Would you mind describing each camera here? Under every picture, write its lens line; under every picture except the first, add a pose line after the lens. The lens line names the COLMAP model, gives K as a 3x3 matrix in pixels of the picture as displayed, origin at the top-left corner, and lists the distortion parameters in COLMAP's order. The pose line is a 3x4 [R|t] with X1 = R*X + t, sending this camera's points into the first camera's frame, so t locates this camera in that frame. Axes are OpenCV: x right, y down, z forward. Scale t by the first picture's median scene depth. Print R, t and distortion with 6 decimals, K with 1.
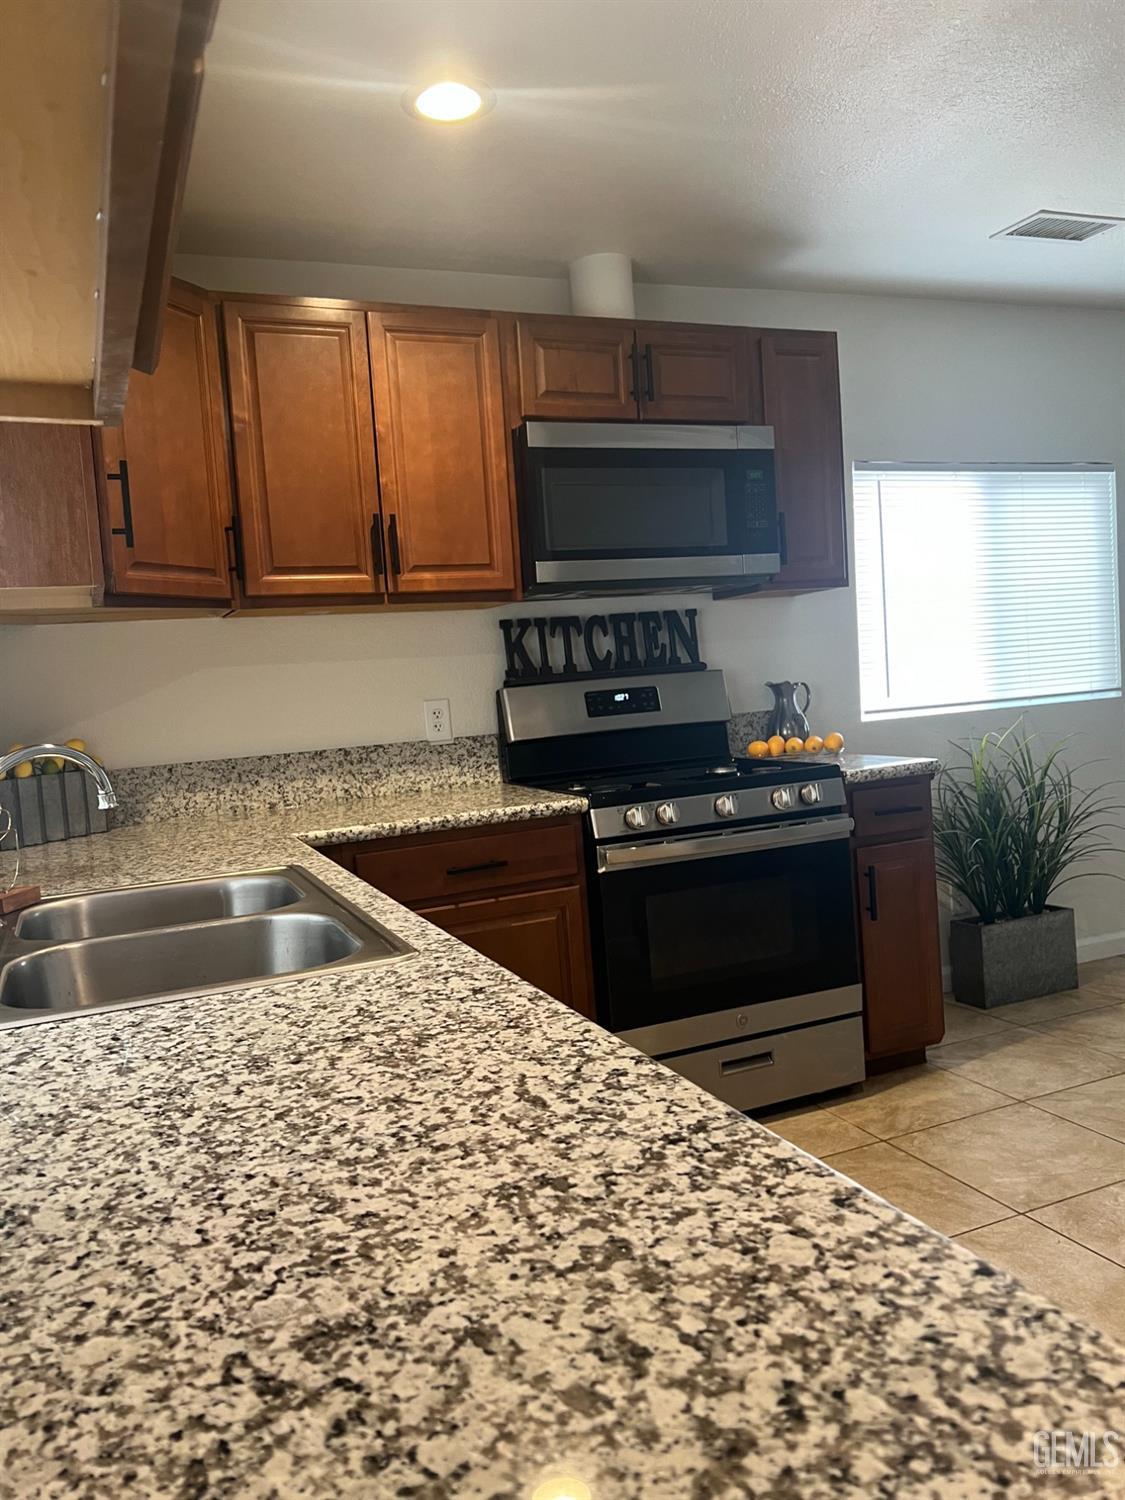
lens RADIAL K [[1130.3, 0, 552.3], [0, 1130.3, 764.7], [0, 0, 1]] dist [0.054887, -0.070223]
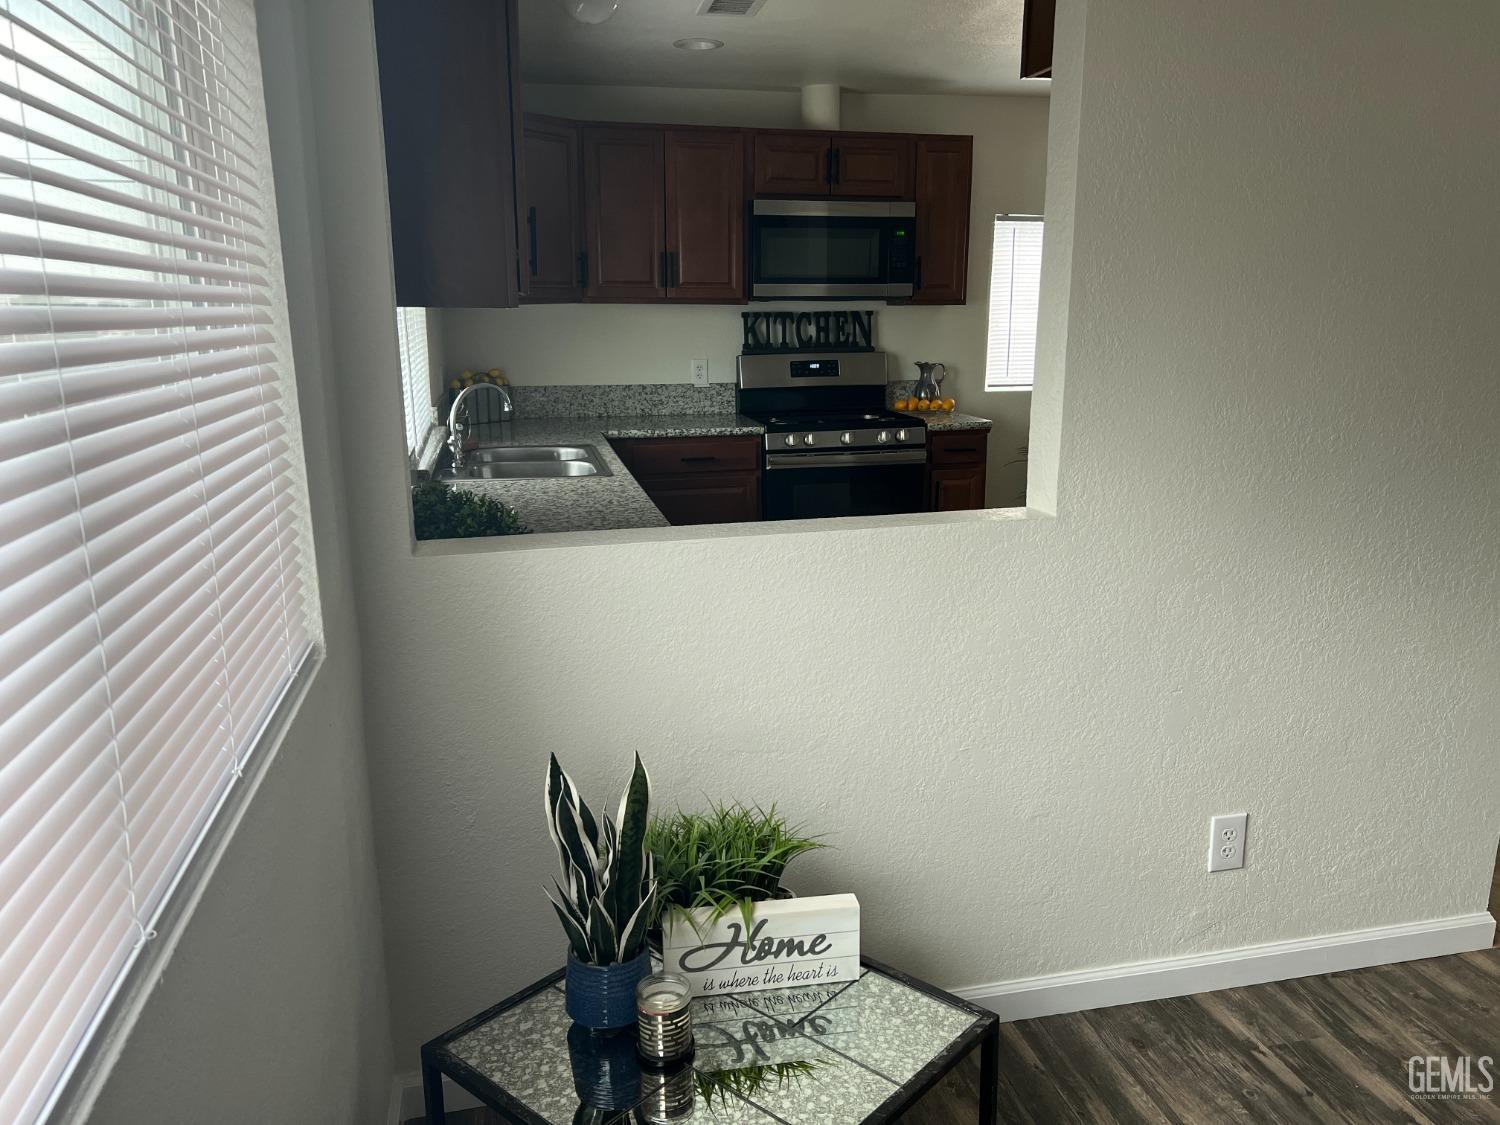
lens RADIAL K [[1130.3, 0, 745.1], [0, 1130.3, 578.5], [0, 0, 1]] dist [0.054887, -0.070223]
pose [[0.980521, 0.110355, -0.162480, 0.271298], [-0.080762, 0.980596, 0.178632, -0.044525], [0.179040, -0.162030, 0.970408, -0.663896]]
